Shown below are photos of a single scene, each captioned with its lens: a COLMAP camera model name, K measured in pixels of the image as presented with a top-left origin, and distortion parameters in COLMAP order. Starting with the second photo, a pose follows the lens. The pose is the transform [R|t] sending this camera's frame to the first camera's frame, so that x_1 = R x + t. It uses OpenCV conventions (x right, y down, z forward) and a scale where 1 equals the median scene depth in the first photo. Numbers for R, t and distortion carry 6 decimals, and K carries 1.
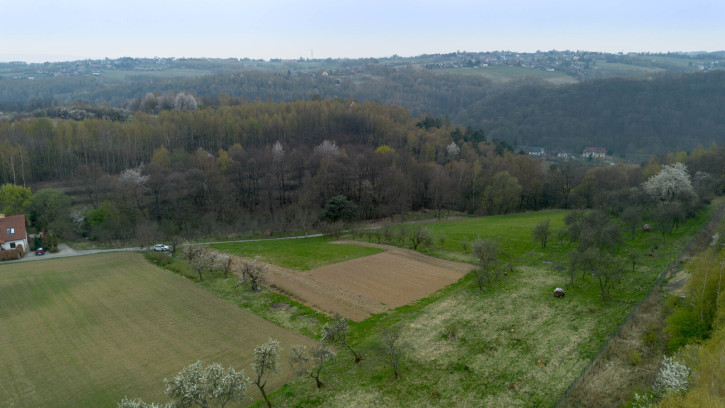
lens RADIAL K [[507.8, 0, 359.9], [0, 507.8, 204.5], [0, 0, 1]] dist [0.077812, -0.075738]
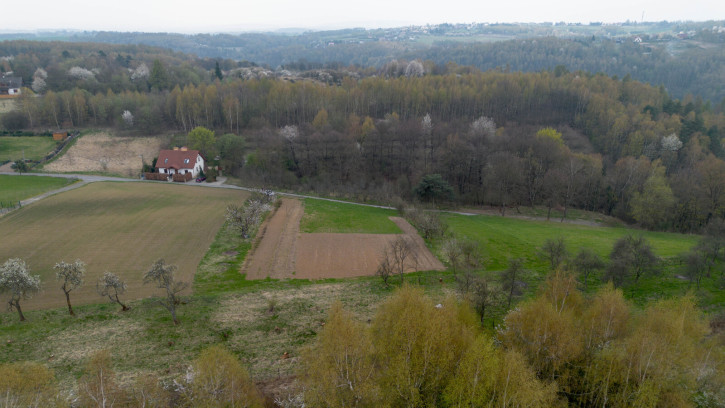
lens RADIAL K [[507.8, 0, 359.9], [0, 507.8, 204.5], [0, 0, 1]] dist [0.077812, -0.075738]
pose [[0.828090, 0.186769, -0.528568, 0.277058], [-0.153042, 0.982371, 0.107355, -0.032396], [0.539301, -0.008006, 0.842075, 0.070502]]
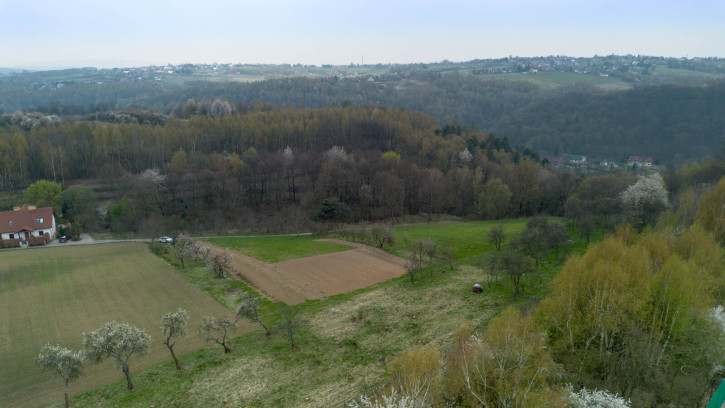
lens RADIAL K [[507.8, 0, 359.9], [0, 507.8, 204.5], [0, 0, 1]] dist [0.077812, -0.075738]
pose [[0.994560, 0.026621, -0.100709, 0.094775], [-0.027498, 0.999595, -0.007327, 0.002462], [0.100473, 0.010056, 0.994889, -0.047479]]
